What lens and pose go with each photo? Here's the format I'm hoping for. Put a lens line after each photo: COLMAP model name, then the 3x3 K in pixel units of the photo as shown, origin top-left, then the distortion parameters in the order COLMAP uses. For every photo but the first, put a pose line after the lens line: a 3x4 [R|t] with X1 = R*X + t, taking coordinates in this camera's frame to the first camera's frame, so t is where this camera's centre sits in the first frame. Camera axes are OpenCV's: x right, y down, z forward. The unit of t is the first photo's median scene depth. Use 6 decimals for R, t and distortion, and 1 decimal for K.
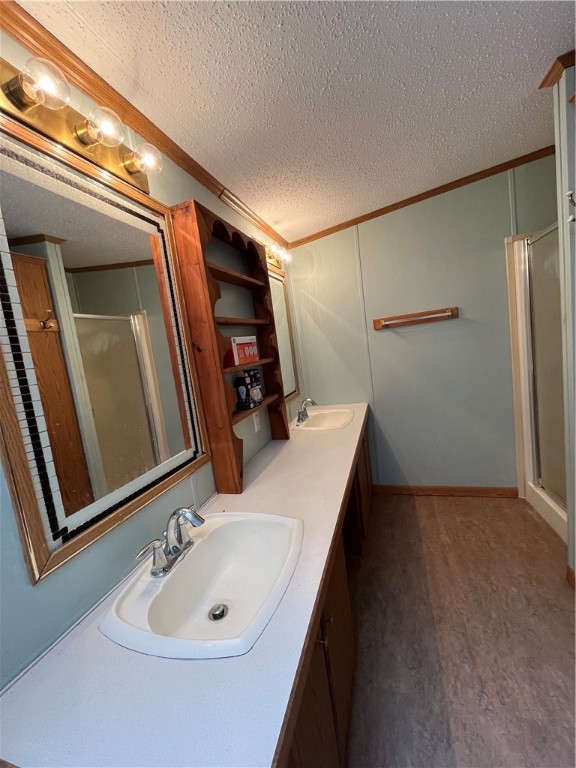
lens RADIAL K [[312.1, 0, 286.7], [0, 312.1, 380.2], [0, 0, 1]] dist [-0.004903, -0.000155]
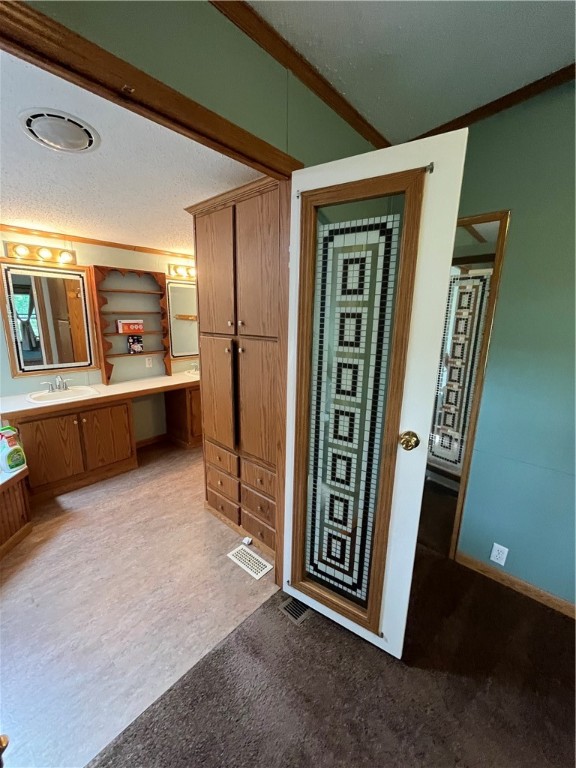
lens RADIAL K [[312.1, 0, 288.5], [0, 312.1, 380.8], [0, 0, 1]] dist [-0.004903, -0.000155]
pose [[0.907555, 0.200039, -0.369227, 2.118493], [-0.160654, 0.977757, 0.134841, -0.237586], [0.387988, -0.063058, 0.919505, -0.719348]]
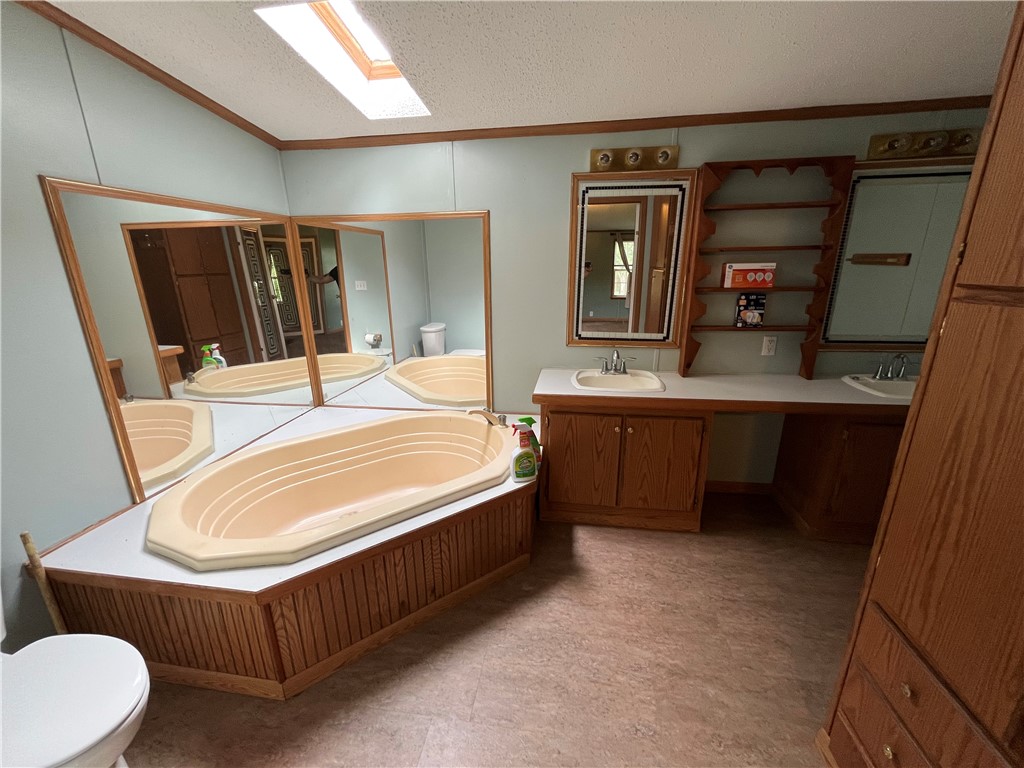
lens RADIAL K [[416.1, 0, 509.7], [0, 416.1, 388.5], [0, 0, 1]] dist [-0.004903, -0.000155]
pose [[0.154137, 0.375566, -0.913888, 1.562600], [-0.126464, 0.924833, 0.358734, -0.181847], [0.979923, 0.060280, 0.190047, -0.152601]]
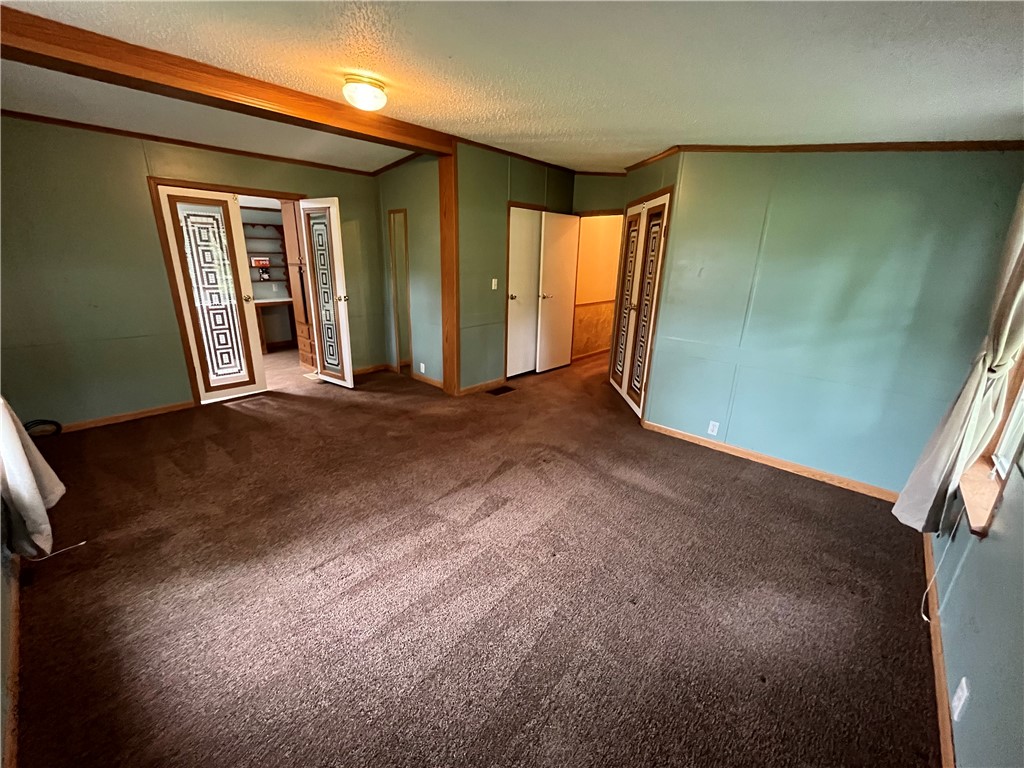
lens RADIAL K [[416.1, 0, 508.4], [0, 416.1, 383.5], [0, 0, 1]] dist [-0.004903, -0.000155]
pose [[0.901912, 0.240526, -0.358749, 4.940756], [-0.167290, 0.960296, 0.223262, -0.339657], [0.398206, -0.141347, 0.906340, -2.521330]]
